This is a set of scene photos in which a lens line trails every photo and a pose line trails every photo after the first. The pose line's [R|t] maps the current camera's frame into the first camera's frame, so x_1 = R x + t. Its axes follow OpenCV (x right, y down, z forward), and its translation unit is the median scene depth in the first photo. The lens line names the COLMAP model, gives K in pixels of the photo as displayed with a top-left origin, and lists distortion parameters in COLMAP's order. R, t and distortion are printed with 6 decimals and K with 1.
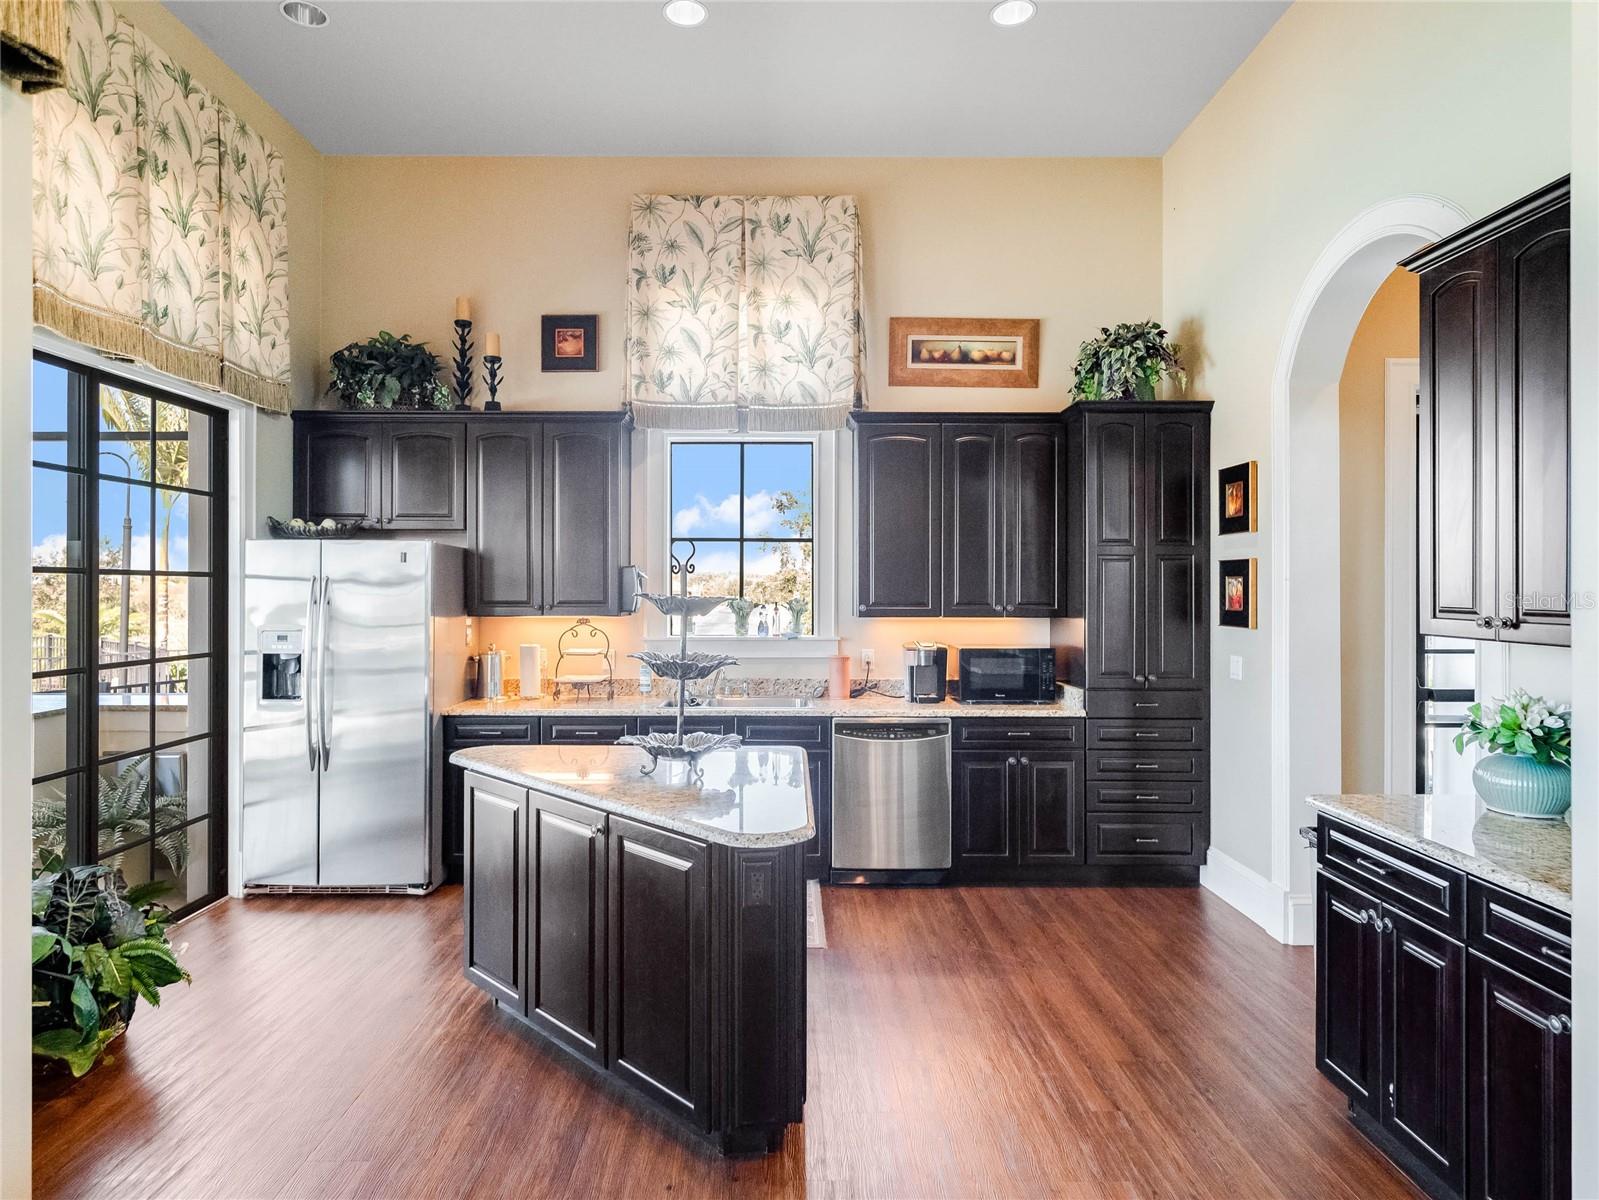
lens RADIAL K [[940.3, 0, 790.5], [0, 940.3, 585.2], [0, 0, 1]] dist [-0.007522, -0.000587]
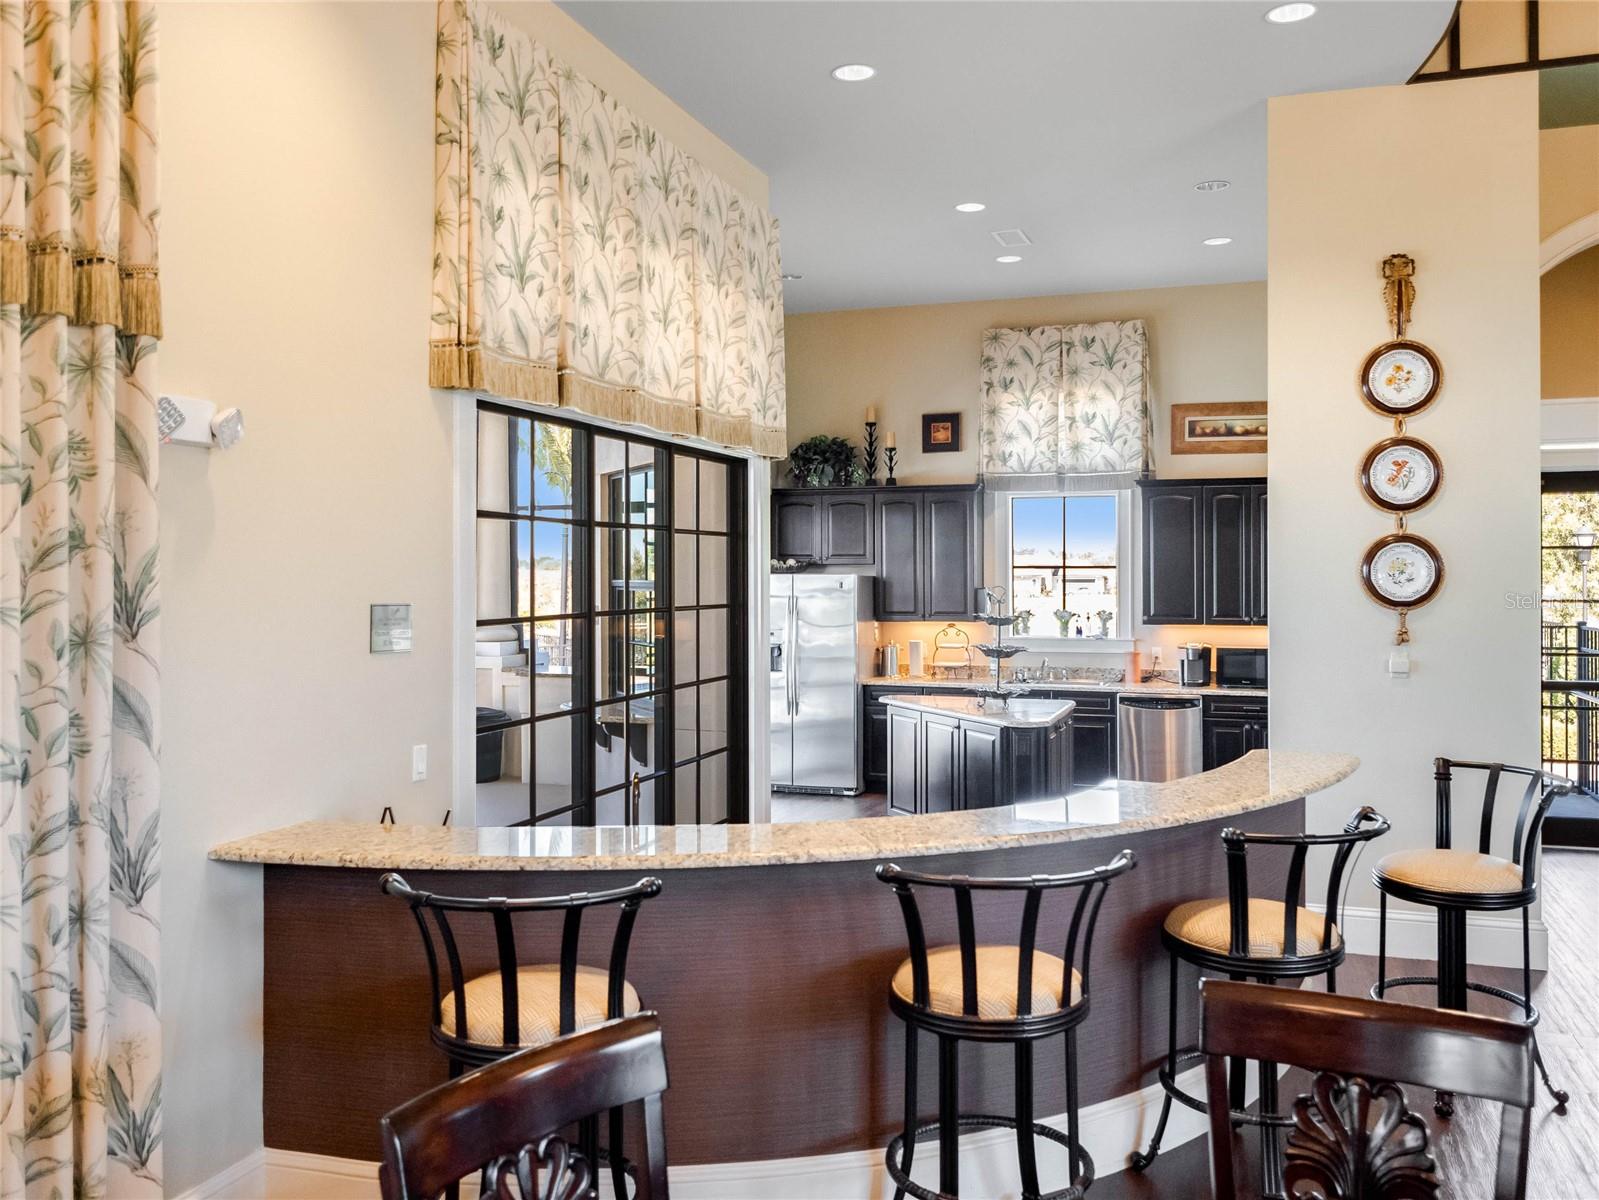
lens RADIAL K [[1297.4, 0, 793.1], [0, 1297.4, 585.1], [0, 0, 1]] dist [0.006853, 0.002116]
pose [[0.940515, -0.000832, -0.339750, 0.232920], [0.006182, 0.999873, 0.014664, -0.055202], [0.339695, -0.015892, 0.940401, -0.976929]]
